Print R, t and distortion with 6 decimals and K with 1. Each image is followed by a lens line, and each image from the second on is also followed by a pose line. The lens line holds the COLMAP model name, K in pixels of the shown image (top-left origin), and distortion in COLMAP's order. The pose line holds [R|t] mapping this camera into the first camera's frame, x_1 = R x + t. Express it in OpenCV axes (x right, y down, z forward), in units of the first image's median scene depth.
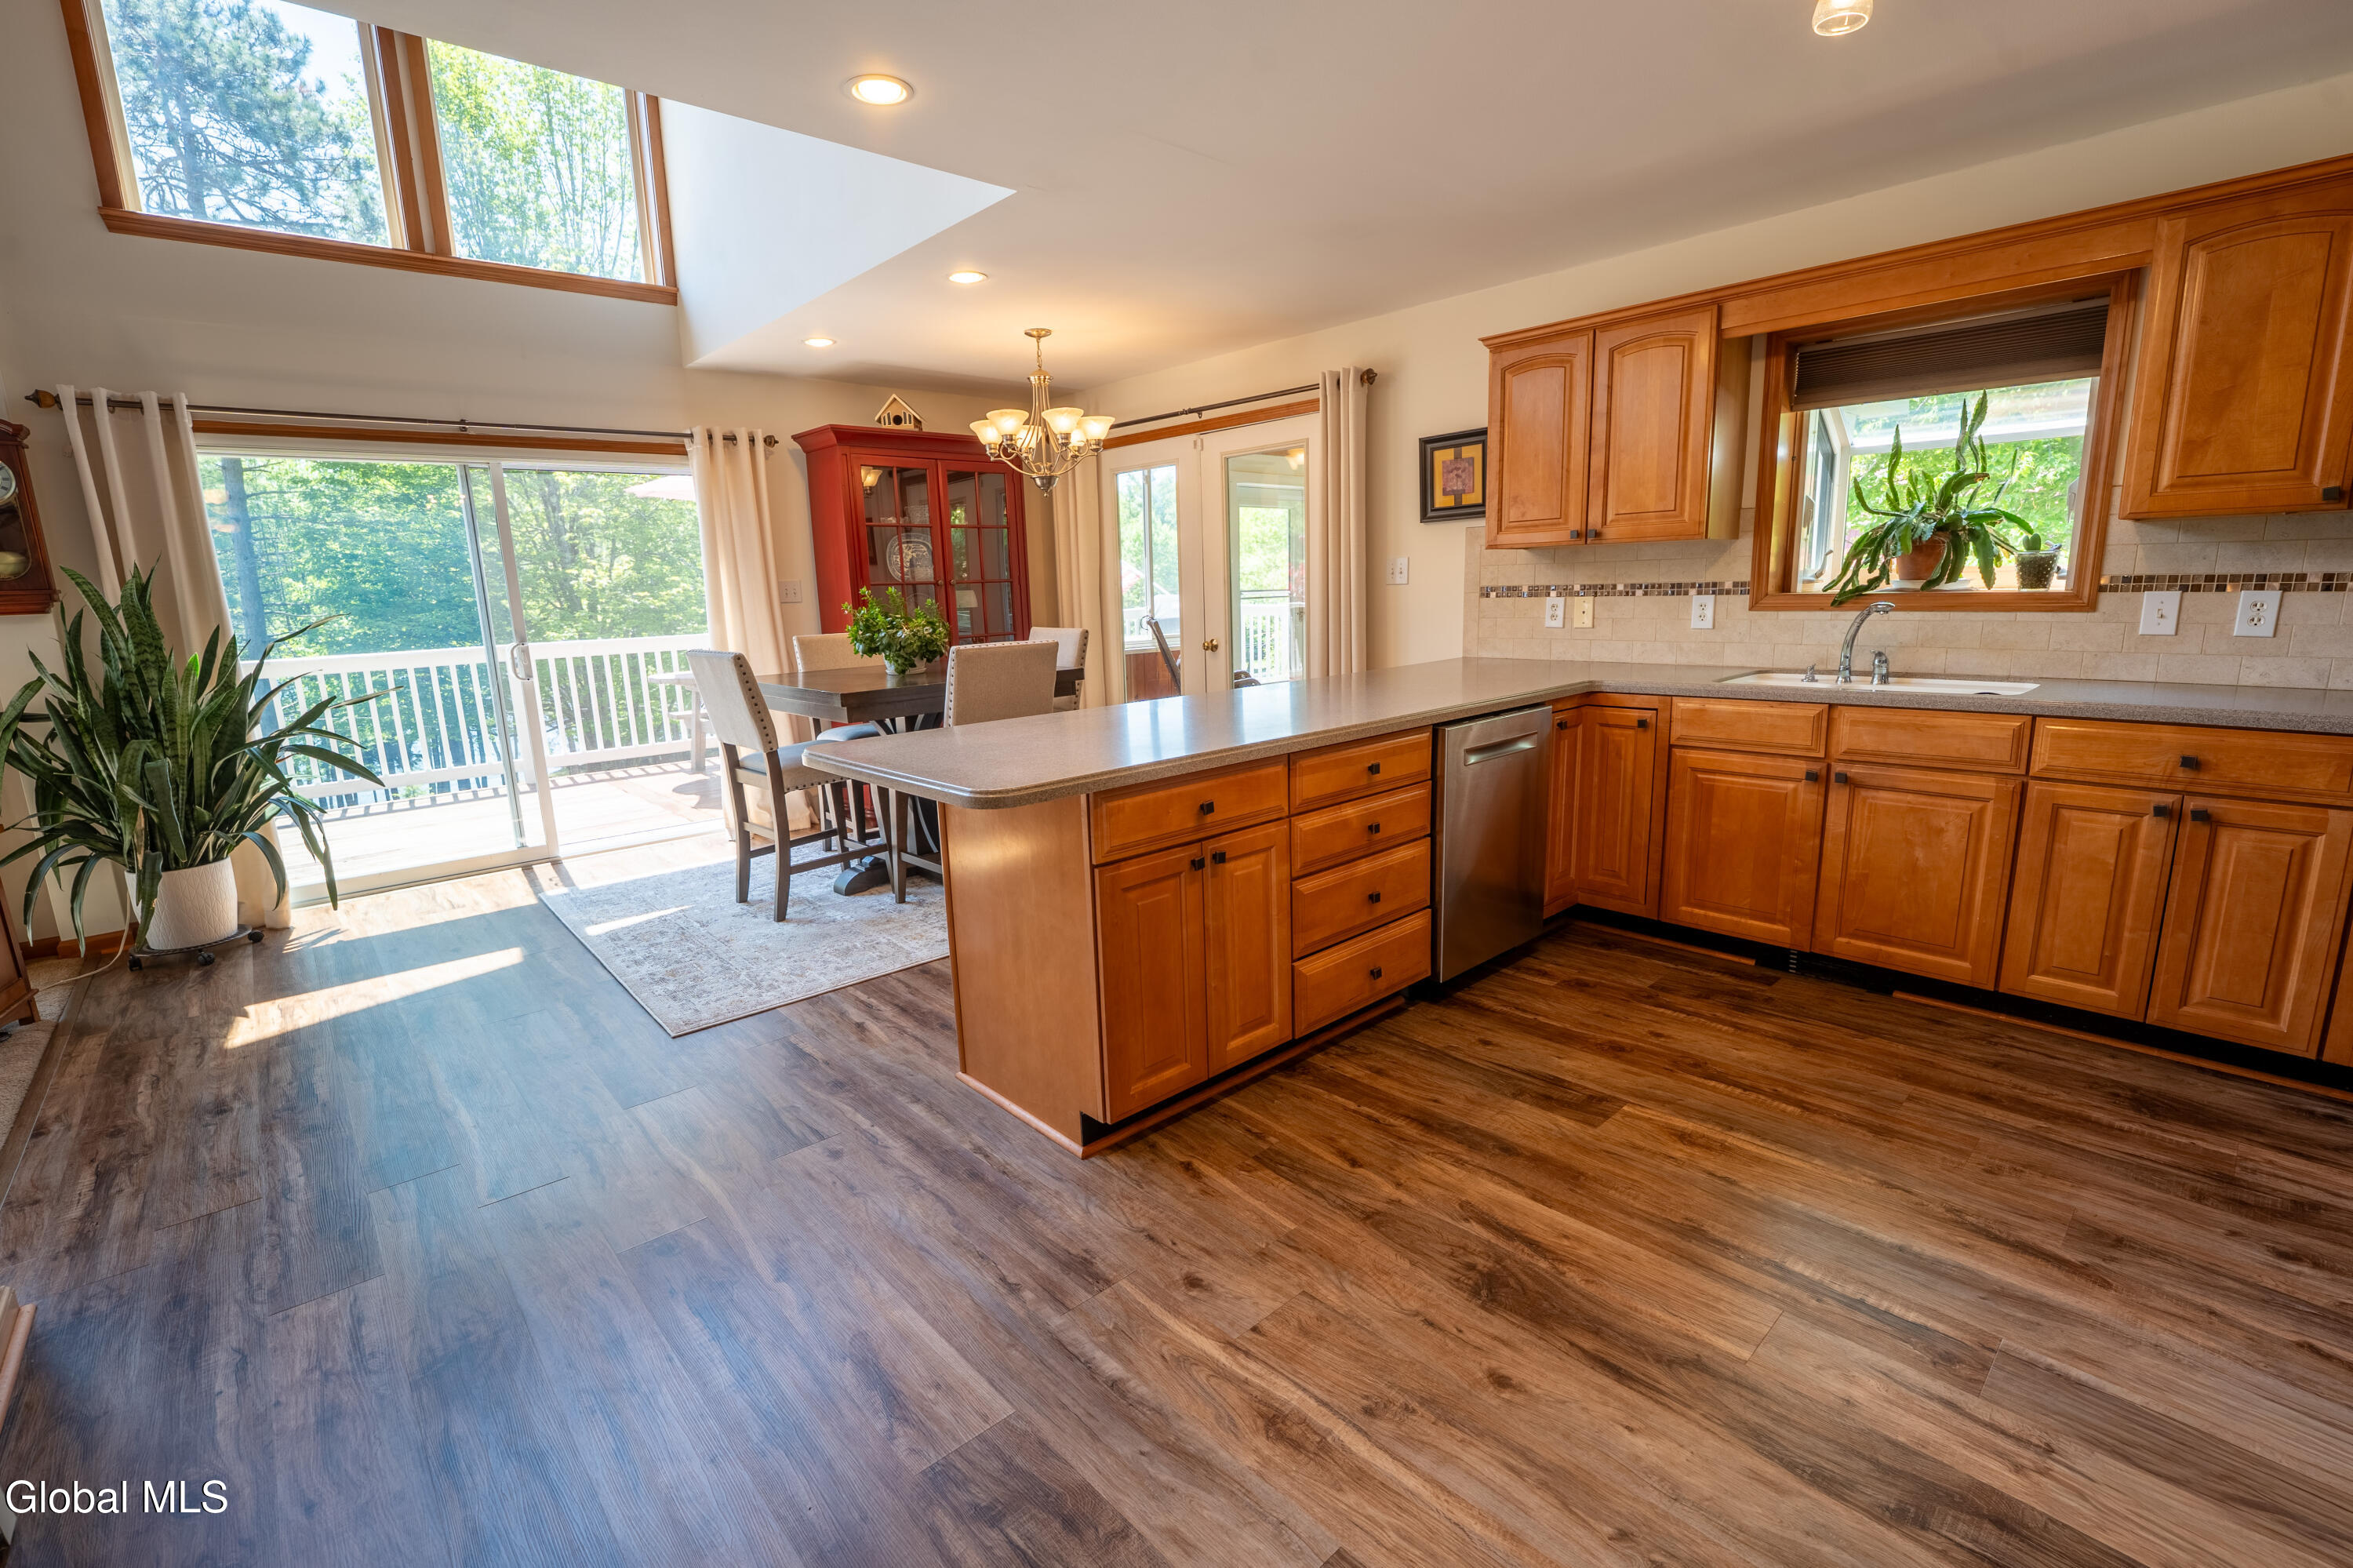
lens RADIAL K [[1008.0, 0, 1184.0], [0, 1008.0, 785.6], [0, 0, 1]] dist [-0.022861, 0.003792]
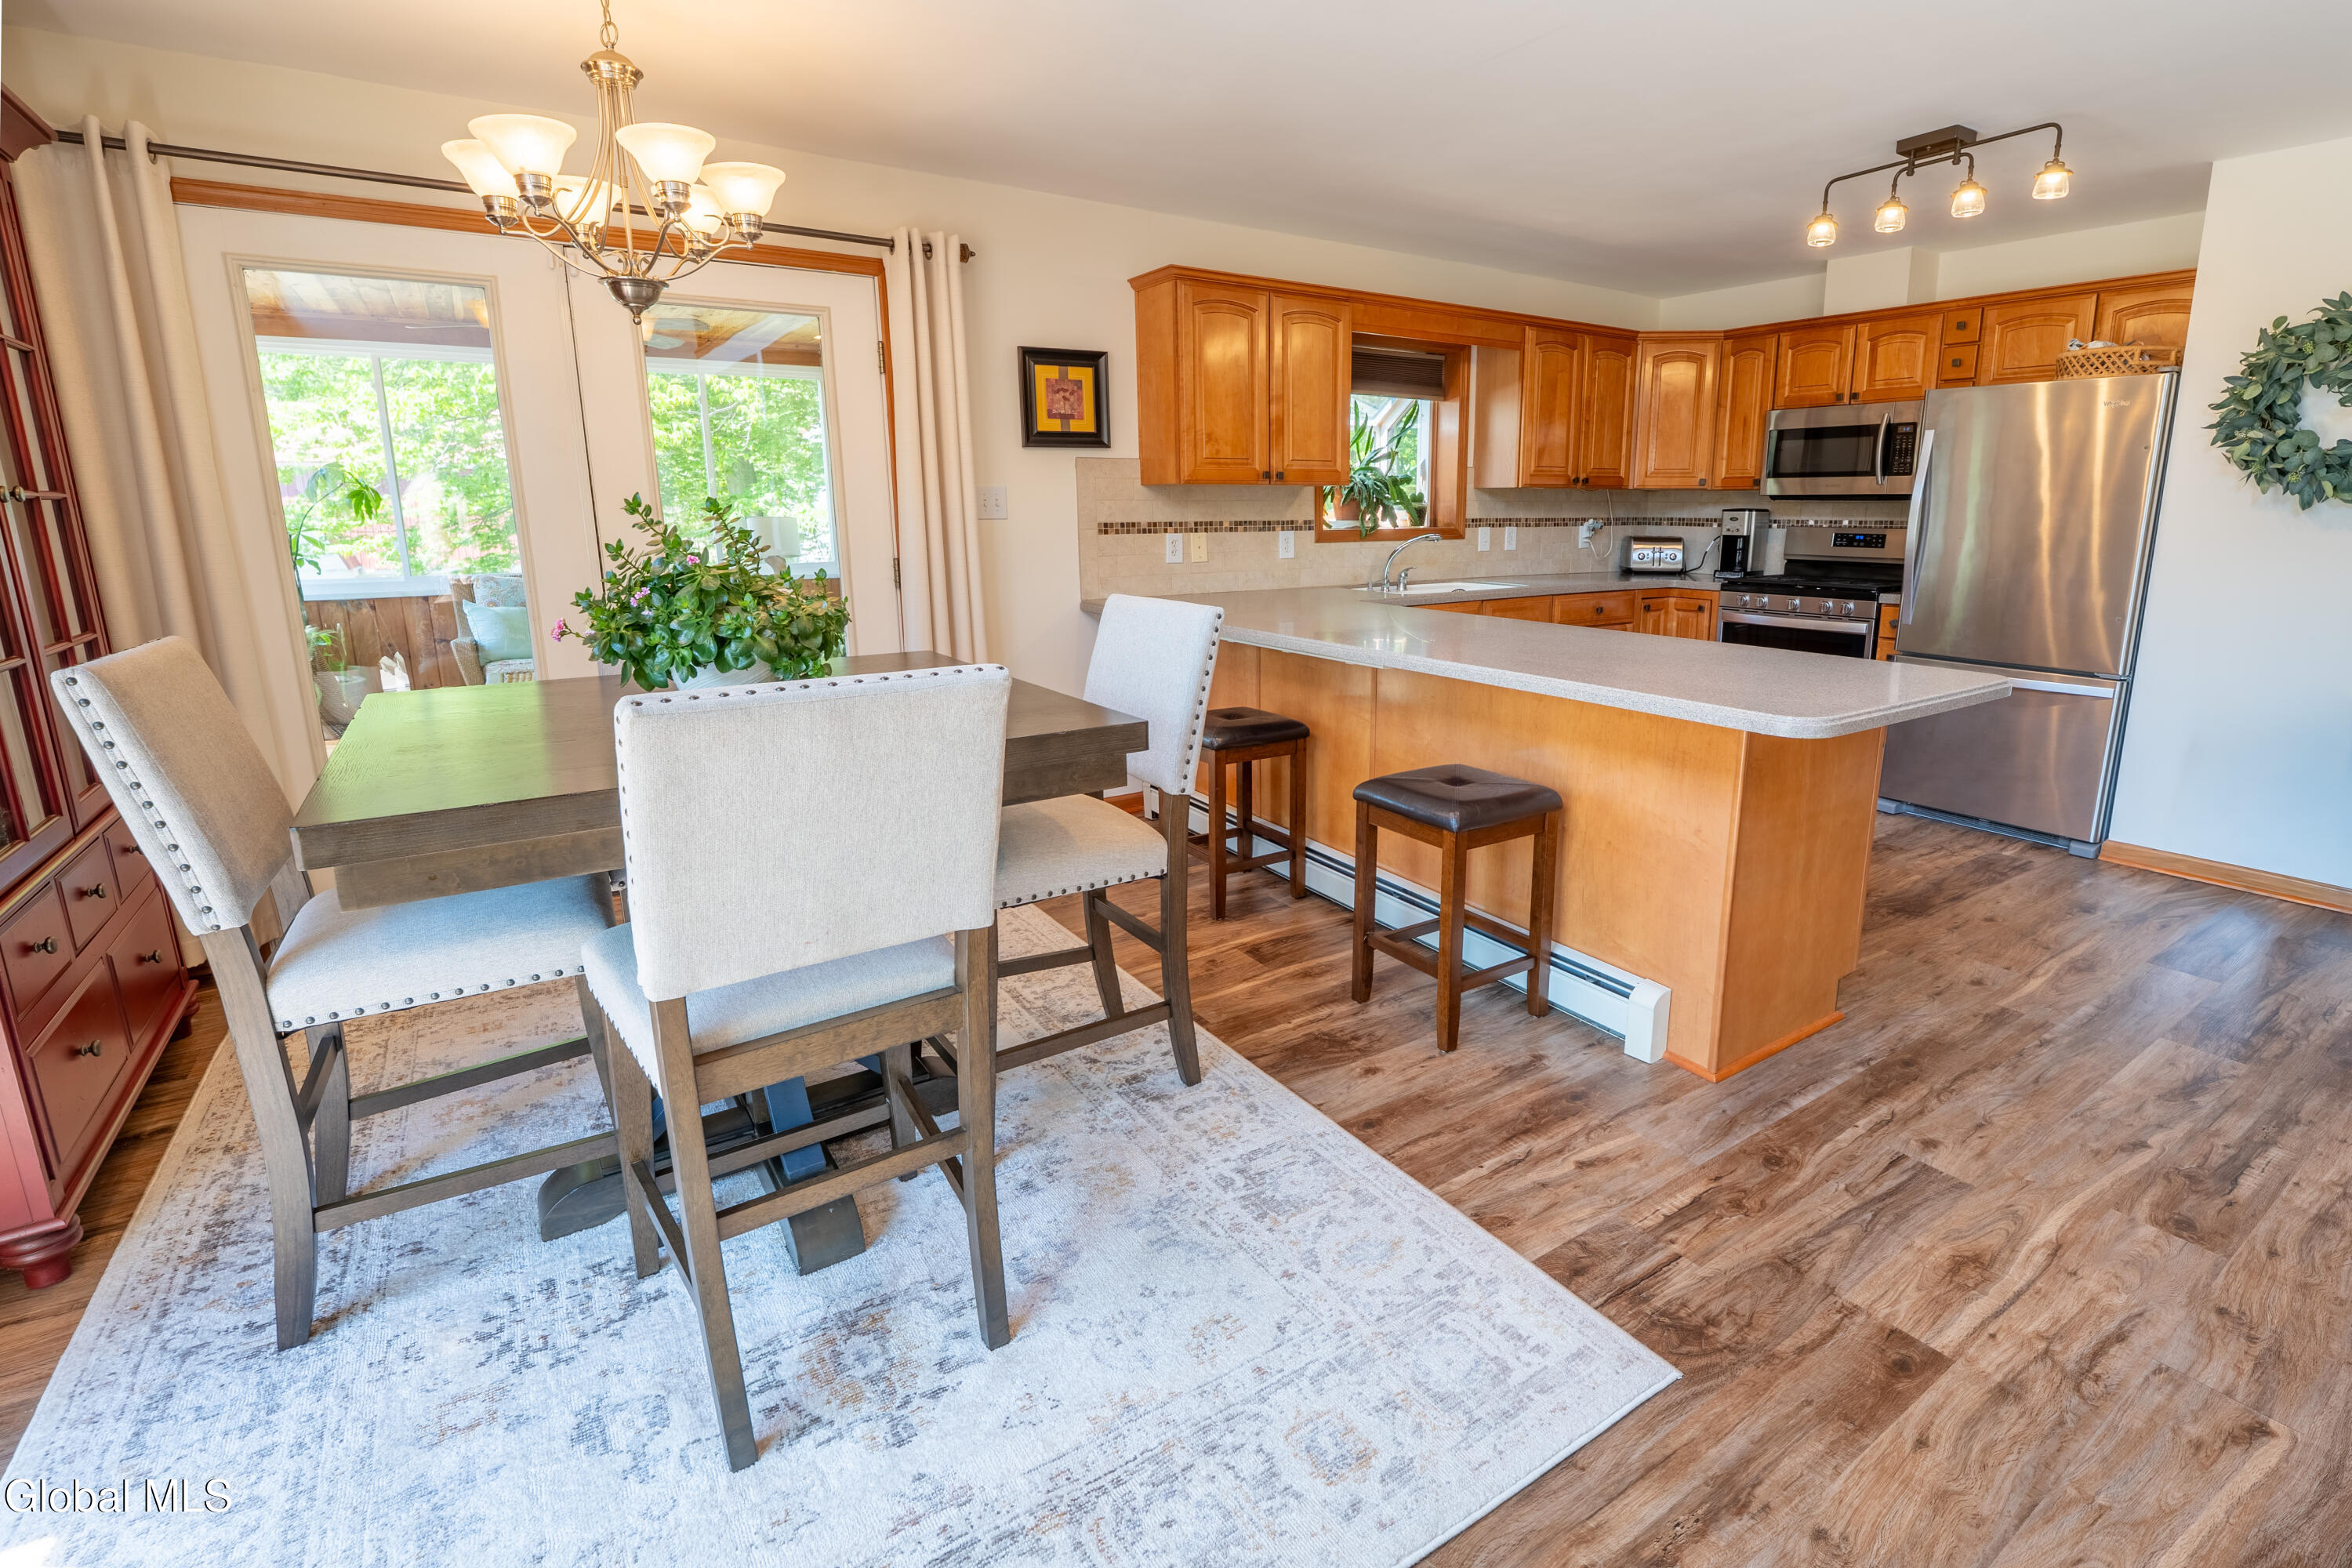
lens RADIAL K [[1095.9, 0, 1189.1], [0, 1095.9, 762.3], [0, 0, 1]] dist [-0.027294, 0.000651]
pose [[0.162658, -0.194677, 0.967286, -0.885034], [0.193762, 0.967556, 0.162149, -0.163032], [-0.967470, 0.161049, 0.195102, 0.938903]]
